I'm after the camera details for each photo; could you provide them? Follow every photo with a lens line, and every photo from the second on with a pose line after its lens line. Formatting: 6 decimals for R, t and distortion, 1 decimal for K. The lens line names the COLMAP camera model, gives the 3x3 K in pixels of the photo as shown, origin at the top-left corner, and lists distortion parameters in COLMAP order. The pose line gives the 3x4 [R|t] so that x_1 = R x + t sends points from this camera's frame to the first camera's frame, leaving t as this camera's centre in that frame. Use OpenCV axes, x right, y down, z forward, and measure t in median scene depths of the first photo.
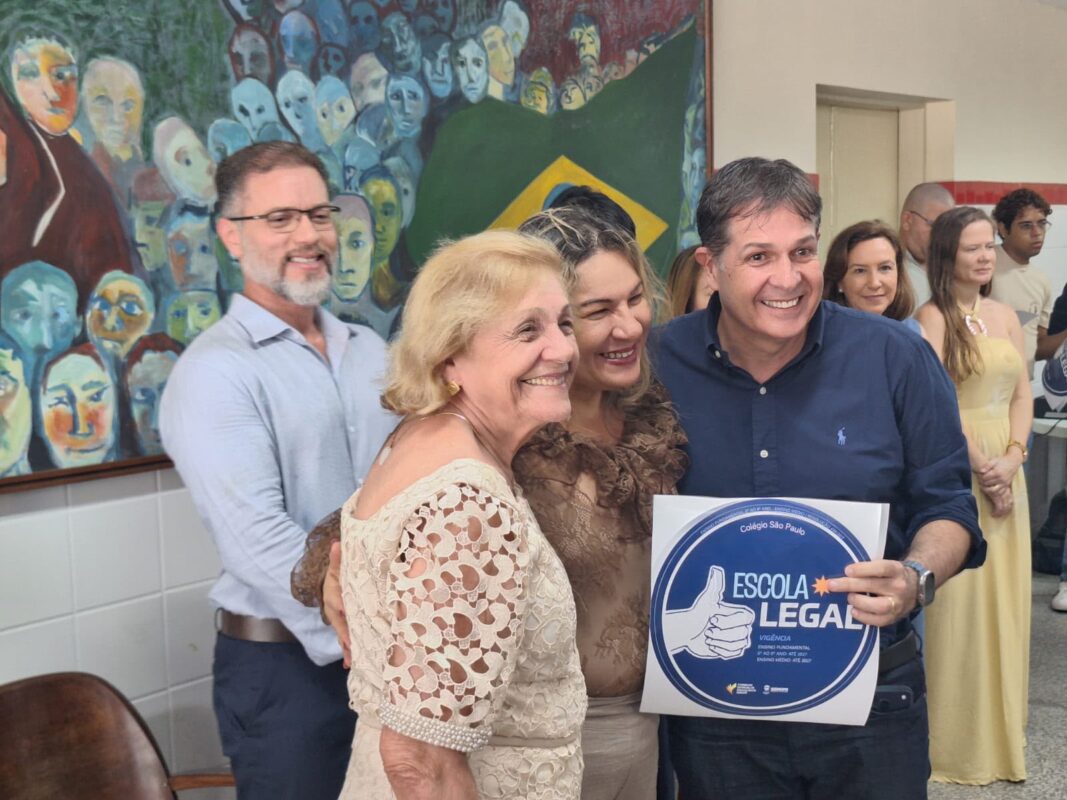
lens RADIAL K [[1557.1, 0, 577.3], [0, 1557.1, 424.0], [0, 0, 1]] dist [0.123917, -0.125579]
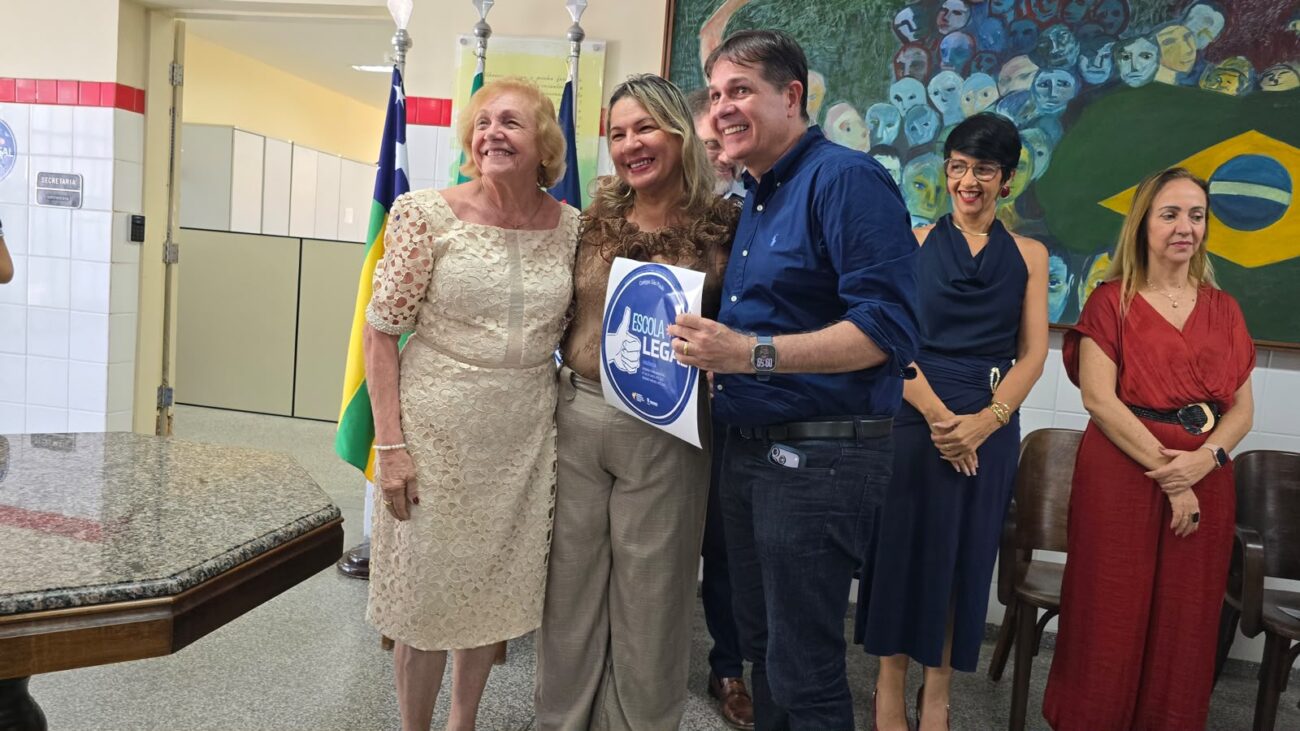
lens RADIAL K [[909.6, 0, 673.4], [0, 909.6, 372.7], [0, 0, 1]] dist [0.035122, -0.040757]
pose [[0.414458, 0.148947, -0.897797, 0.521023], [-0.198025, 0.977638, 0.070777, 0.049096], [0.888263, 0.148453, 0.434685, 0.396189]]
